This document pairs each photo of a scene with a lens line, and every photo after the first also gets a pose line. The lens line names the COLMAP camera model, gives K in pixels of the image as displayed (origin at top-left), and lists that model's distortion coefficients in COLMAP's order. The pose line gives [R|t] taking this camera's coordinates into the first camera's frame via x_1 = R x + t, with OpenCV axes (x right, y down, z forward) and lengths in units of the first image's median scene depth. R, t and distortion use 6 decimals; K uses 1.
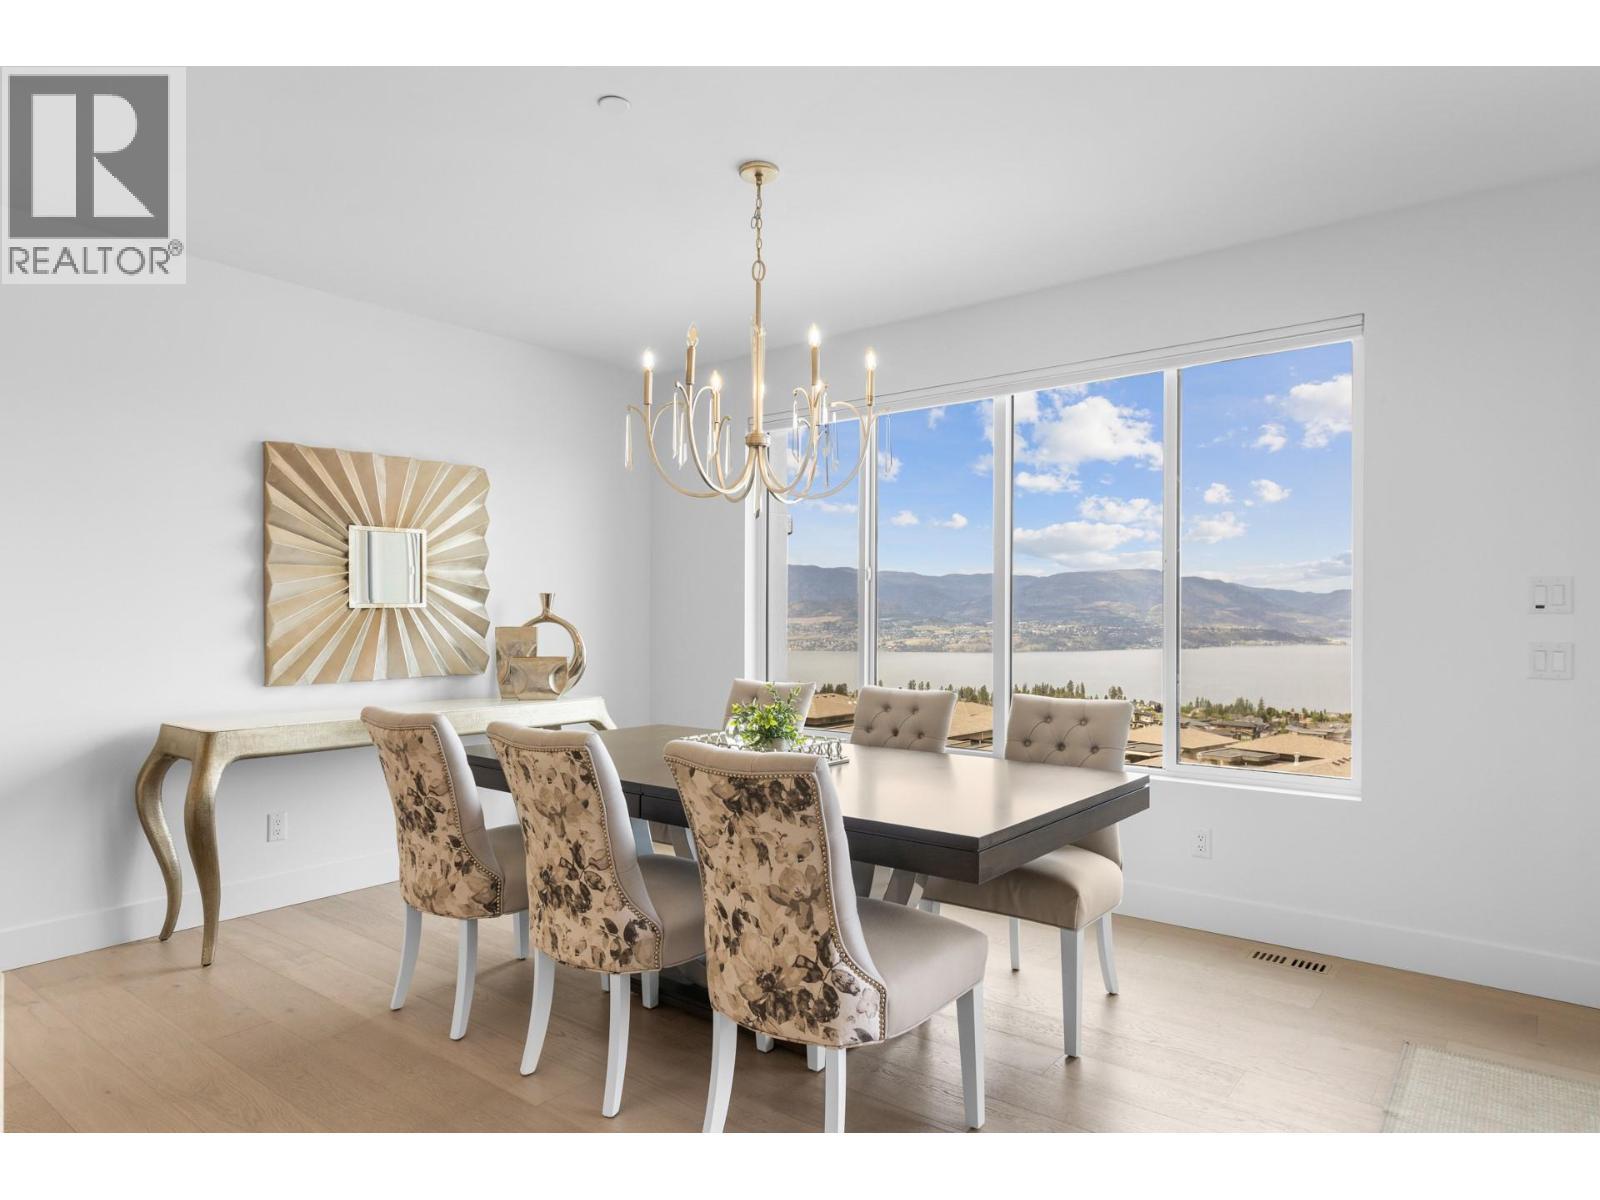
lens RADIAL K [[957.1, 0, 801.3], [0, 957.1, 615.4], [0, 0, 1]] dist [0.002461, 0.000128]
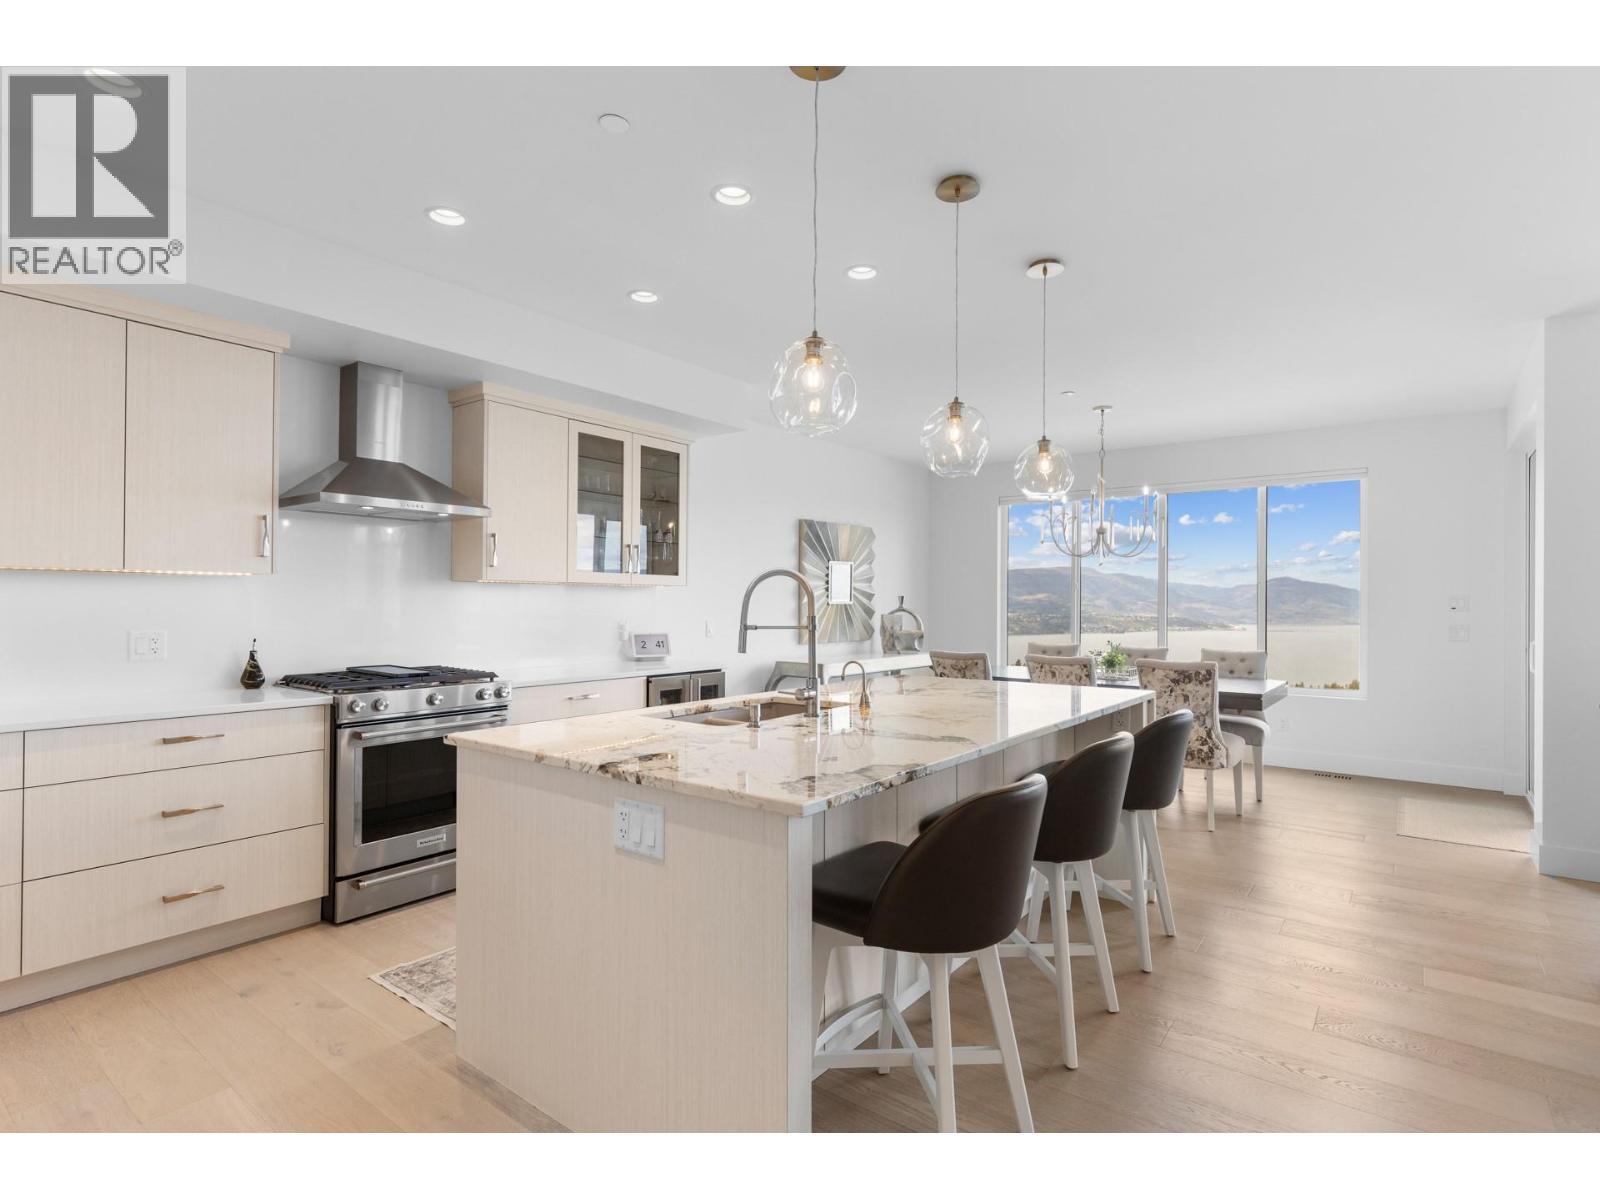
lens RADIAL K [[793.0, 0, 800.0], [0, 793.0, 600.0], [0, 0, 1]] dist [-0.001880, -0.000196]
pose [[0.999964, 0.005832, 0.006102, -0.569568], [-0.005802, 0.999971, -0.004906, -0.008304], [-0.006130, 0.004870, 0.999969, -0.621006]]
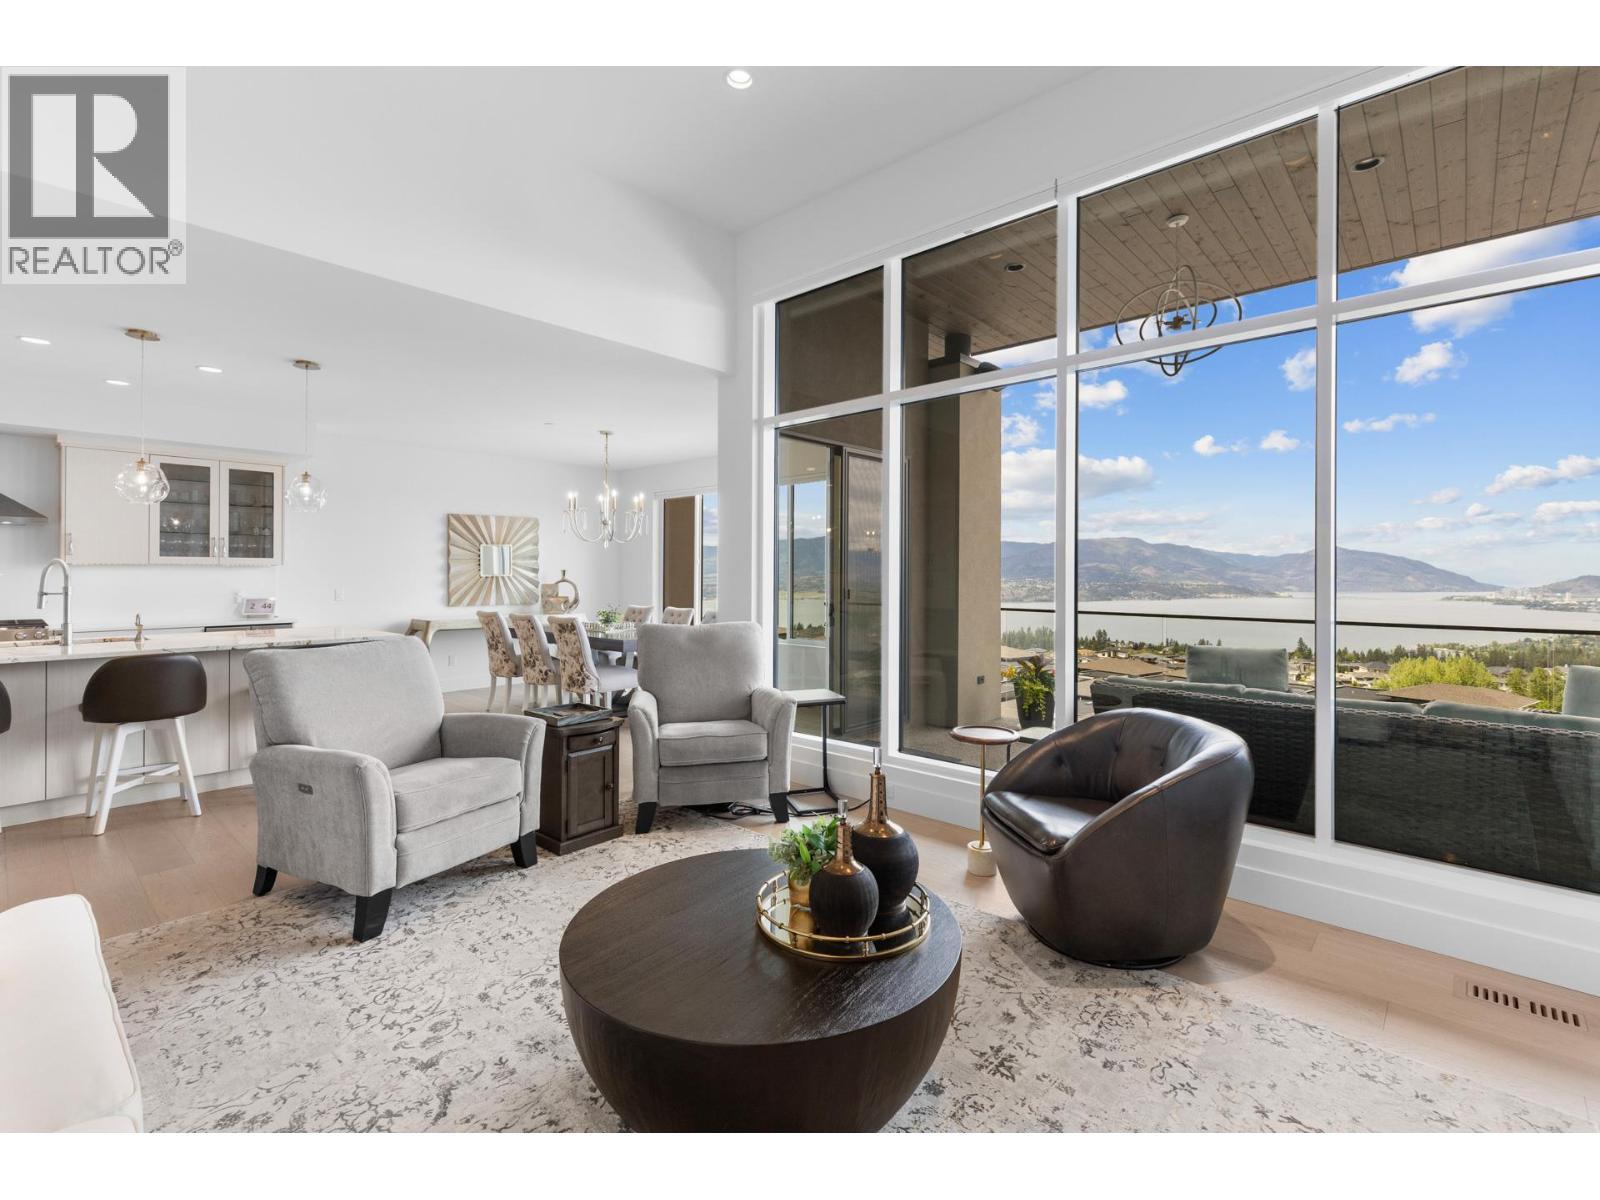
lens RADIAL K [[727.5, 0, 806.8], [0, 727.5, 571.4], [0, 0, 1]] dist [0.005054, 0.000361]
pose [[0.997897, 0.002496, -0.064773, 0.553776], [-0.002658, 0.999994, -0.002409, -0.020455], [0.064767, 0.002576, 0.997897, -0.935010]]
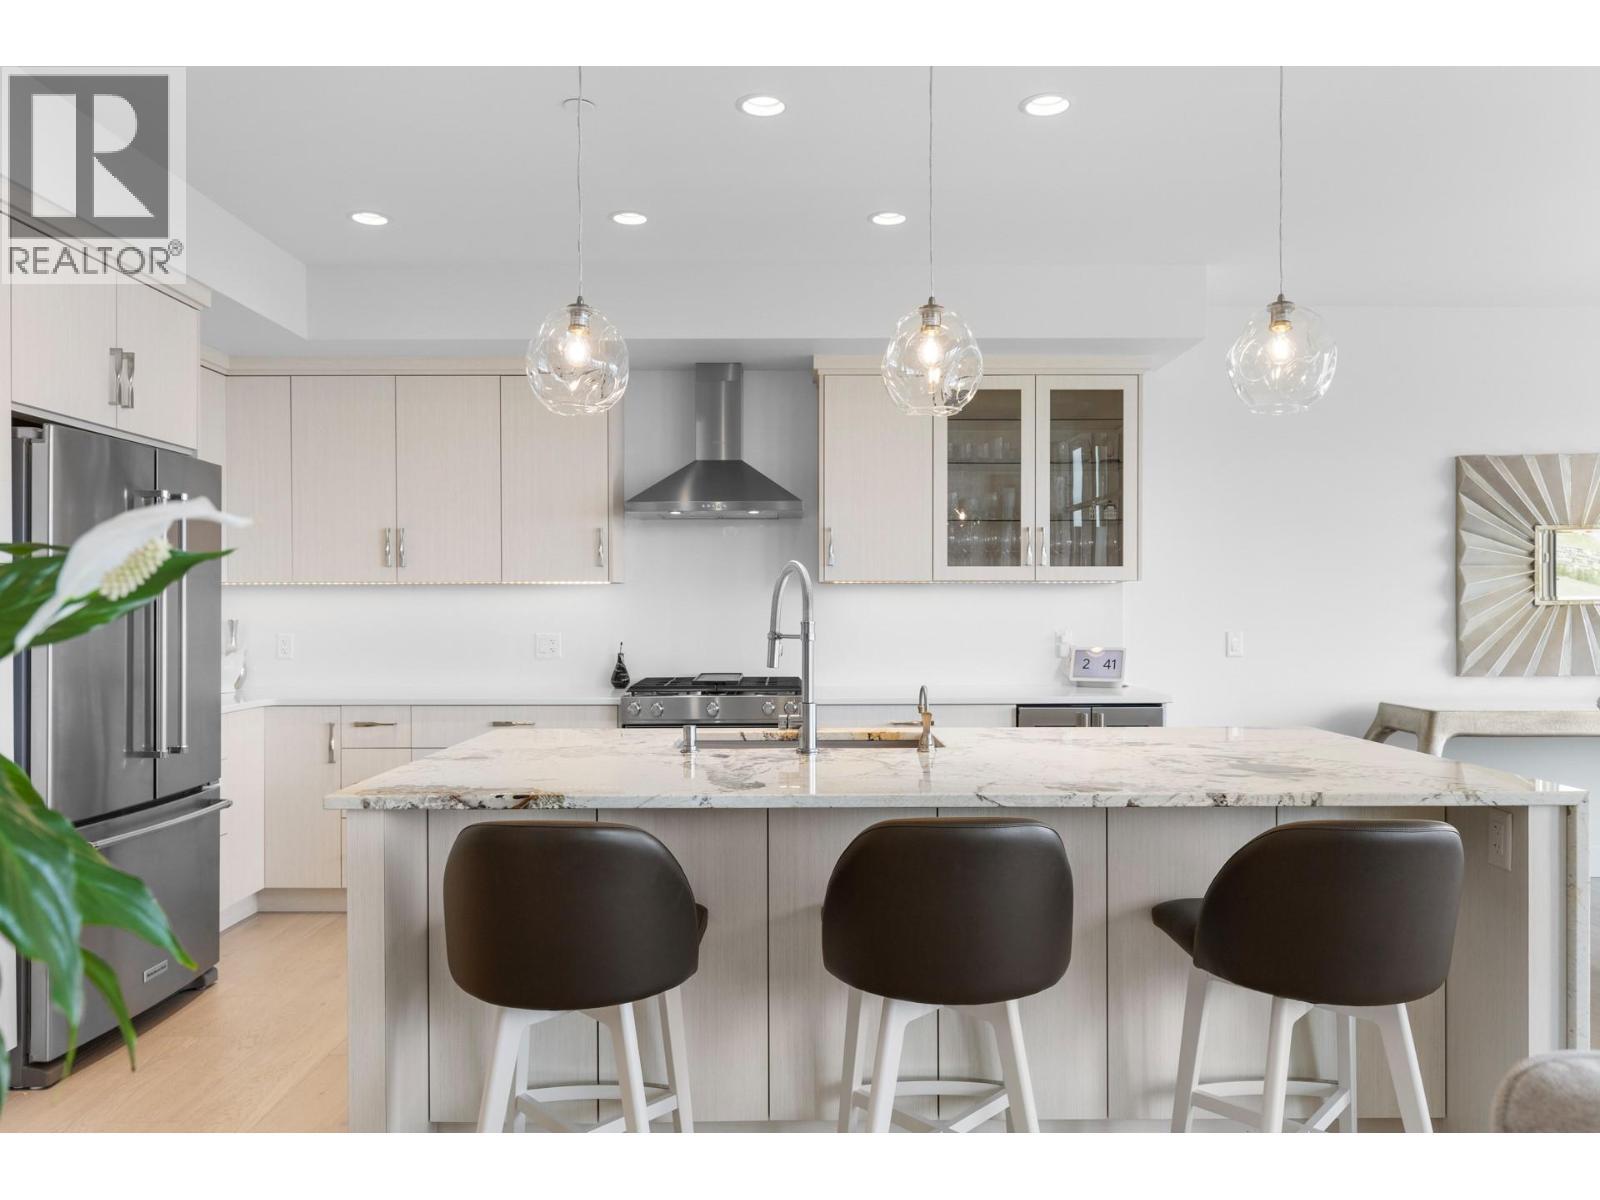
lens RADIAL K [[1140.2, 0, 802.1], [0, 1140.2, 612.0], [0, 0, 1]] dist [-0.000680, -0.002683]
pose [[0.620533, 0.002427, -0.784176, 0.006004], [0.001868, 0.999988, 0.004573, -0.007967], [0.784178, -0.004303, 0.620521, -0.419783]]
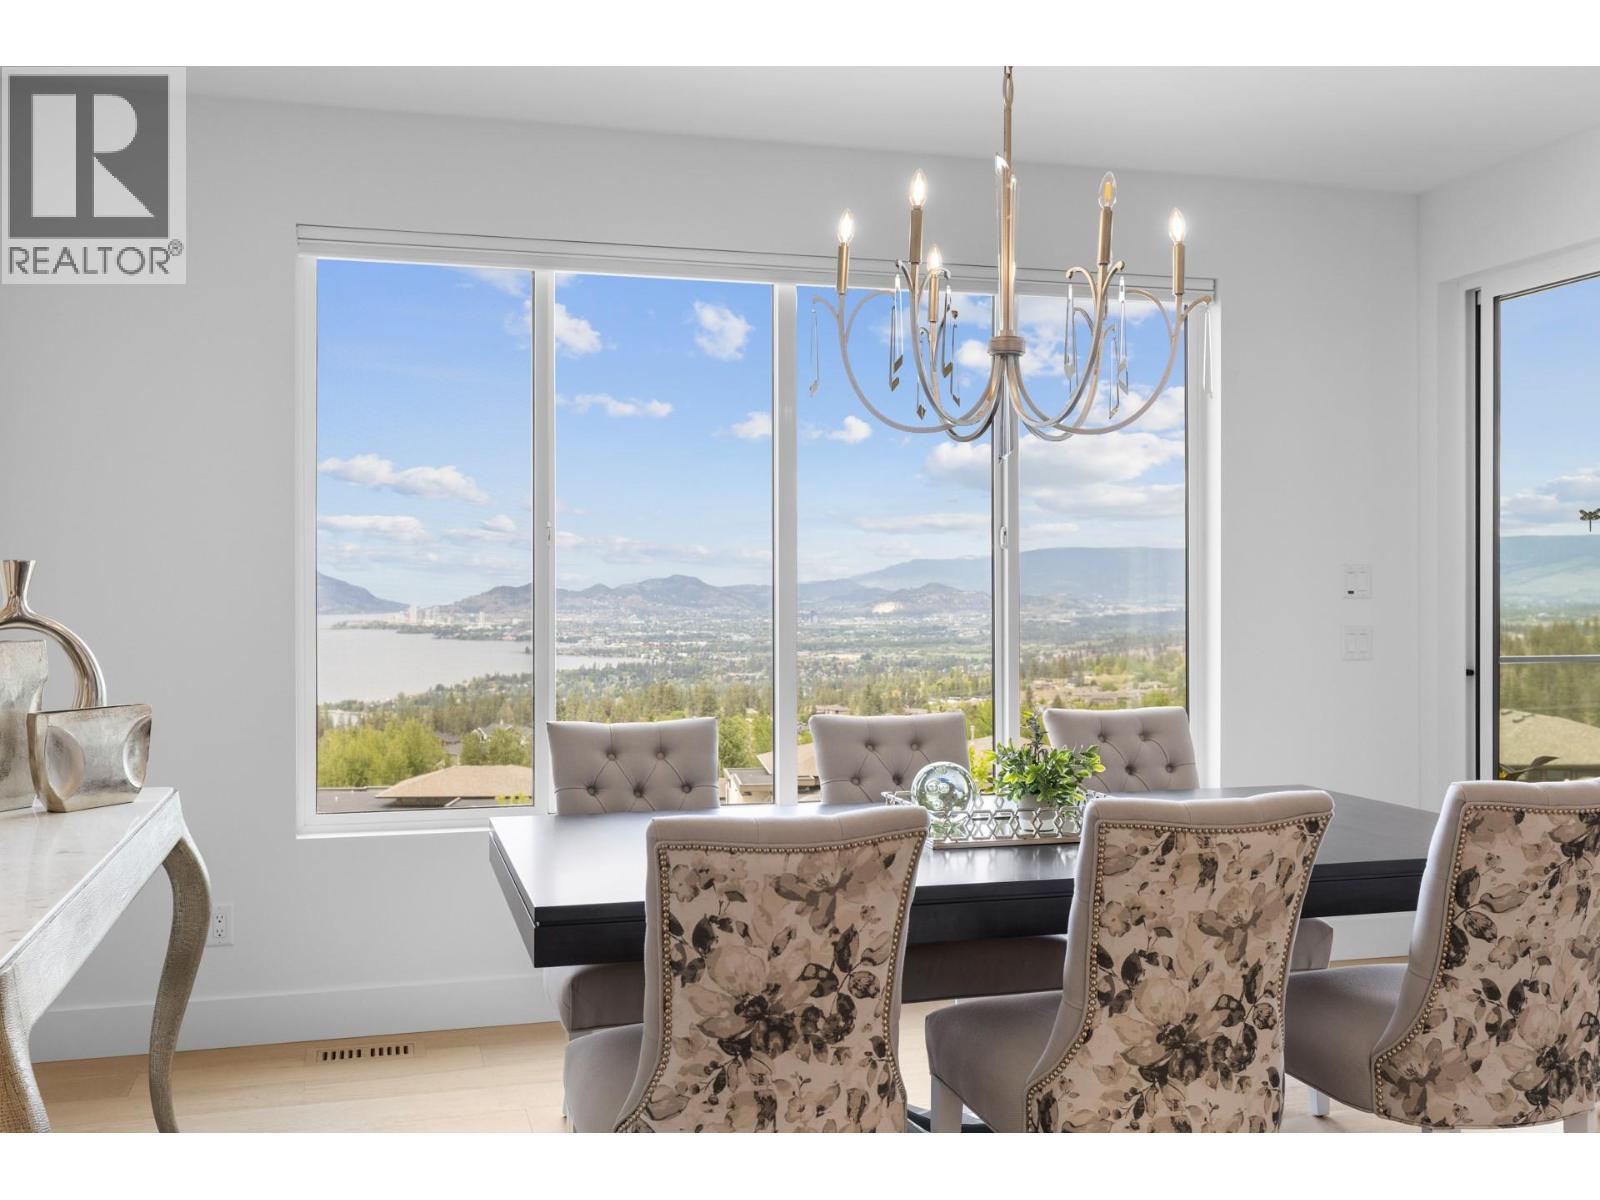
lens RADIAL K [[1553.9, 0, 804.9], [0, 1553.9, 581.4], [0, 0, 1]] dist [0.010236, -0.000337]
pose [[0.584635, 0.000492, 0.811296, -0.758738], [0.002510, 0.999994, -0.002415, -0.014452], [-0.811292, 0.003448, 0.584631, 0.368601]]
